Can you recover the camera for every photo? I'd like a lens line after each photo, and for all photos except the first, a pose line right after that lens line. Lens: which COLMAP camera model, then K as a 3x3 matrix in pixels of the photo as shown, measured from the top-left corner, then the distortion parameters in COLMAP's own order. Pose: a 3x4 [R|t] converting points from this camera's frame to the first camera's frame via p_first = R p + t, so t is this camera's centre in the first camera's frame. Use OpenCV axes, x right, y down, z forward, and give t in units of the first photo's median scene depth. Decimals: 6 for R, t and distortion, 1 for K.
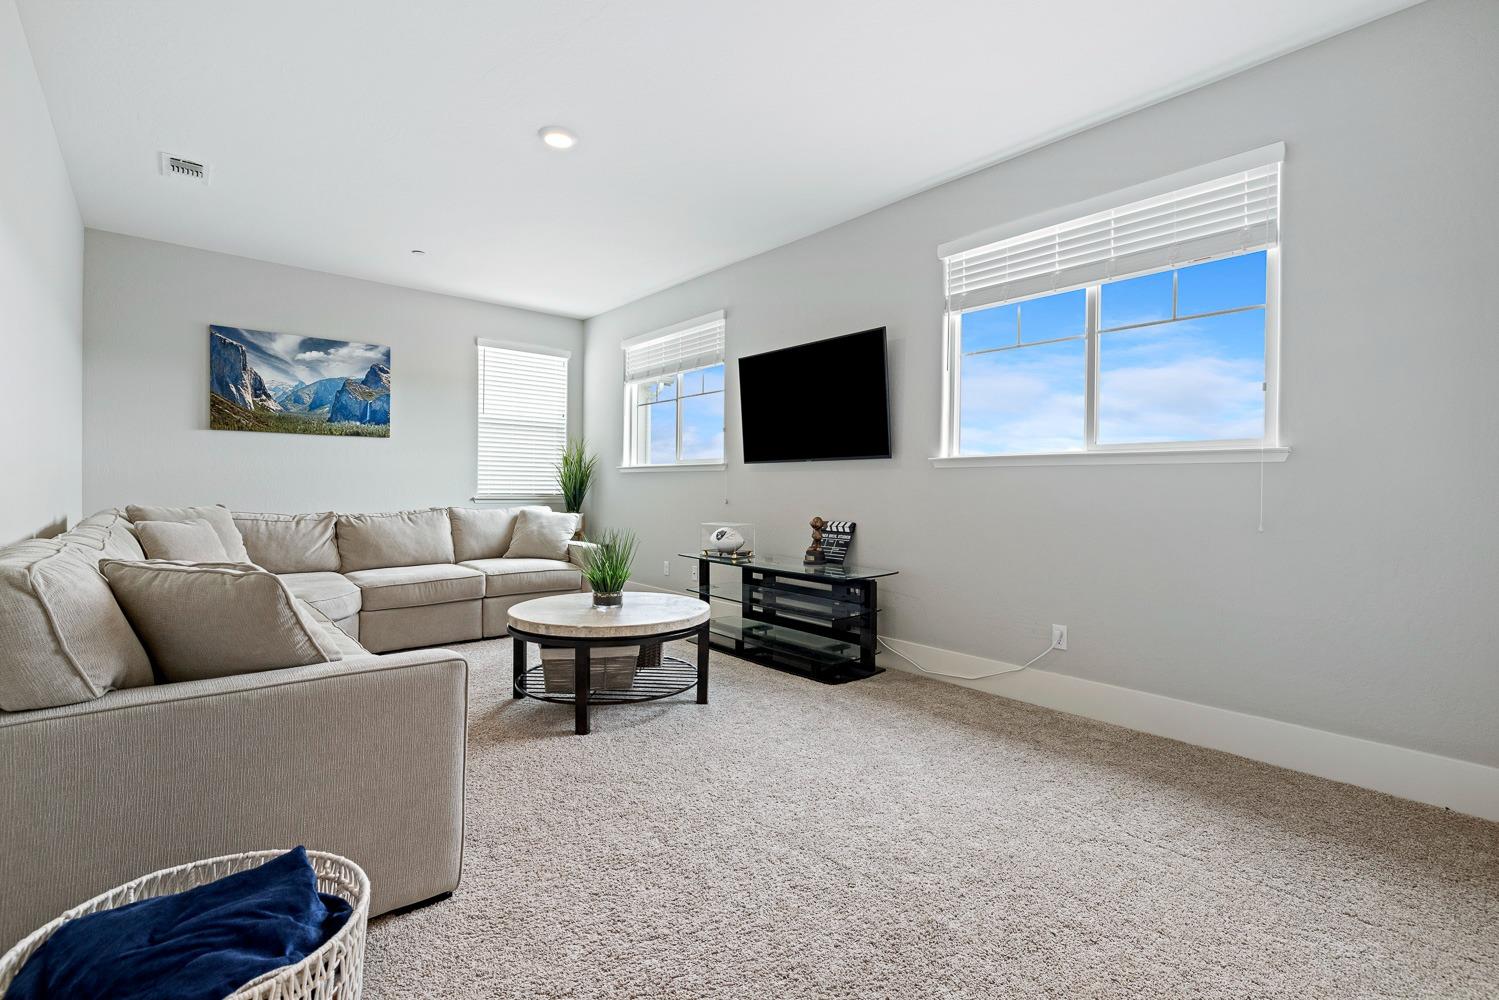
lens RADIAL K [[671.2, 0, 748.9], [0, 671.2, 494.4], [0, 0, 1]] dist [0.001356, -0.000261]
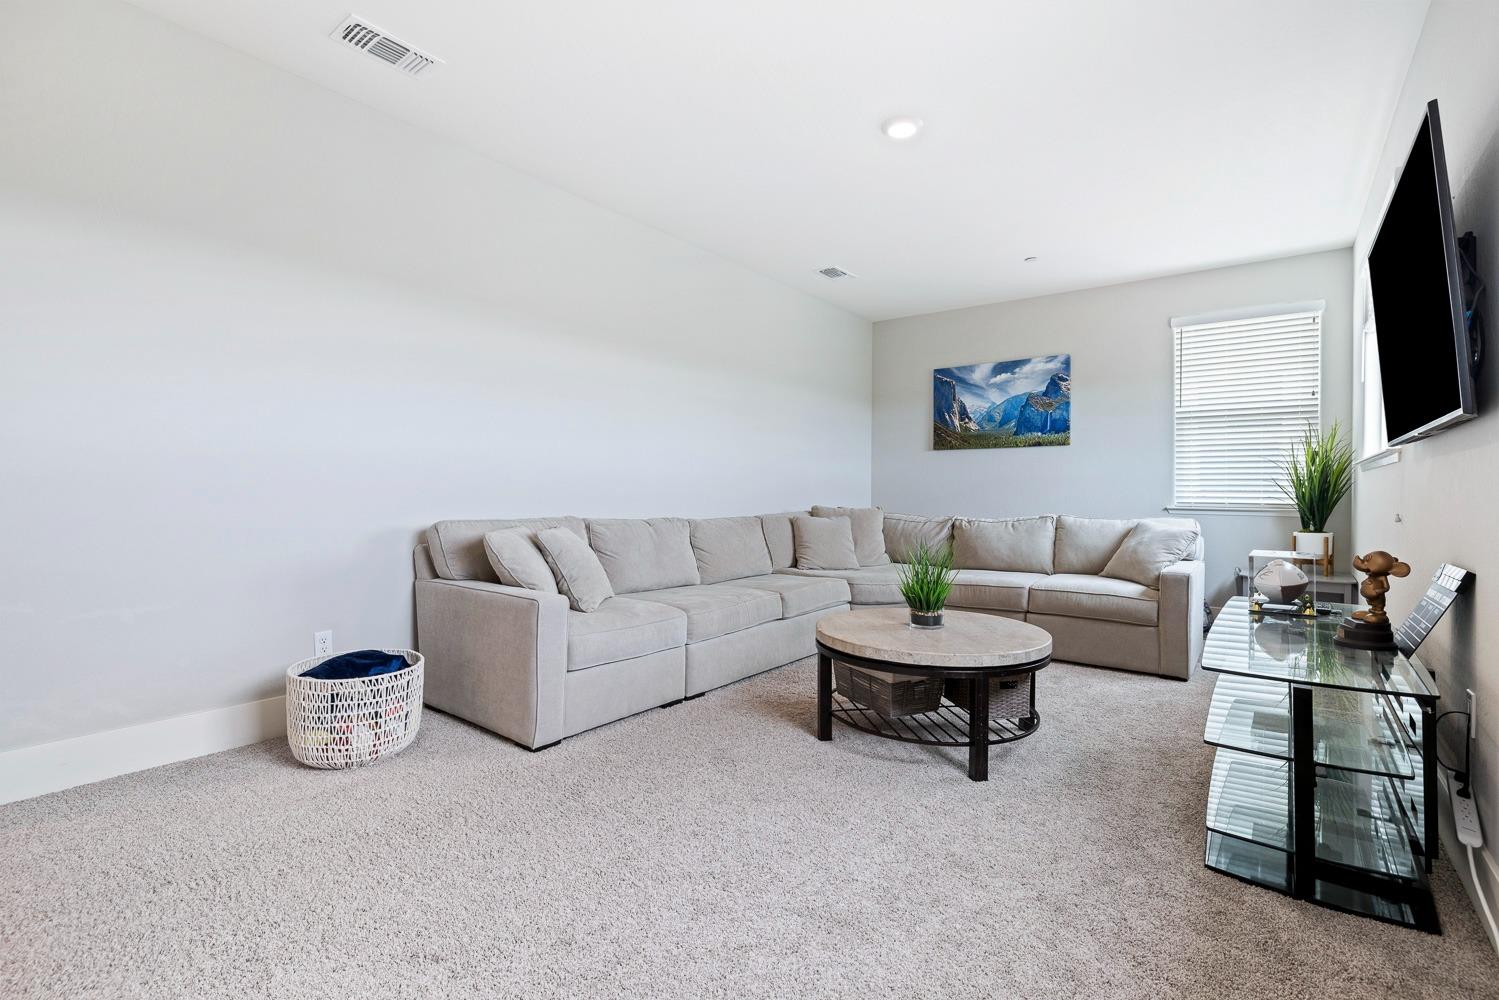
lens RADIAL K [[671.2, 0, 748.9], [0, 671.2, 494.4], [0, 0, 1]] dist [0.001356, -0.000261]
pose [[0.224868, -0.003800, -0.974382, 0.353483], [-0.012992, 0.999892, -0.006898, 0.001799], [0.974303, 0.014210, 0.224795, 0.340149]]
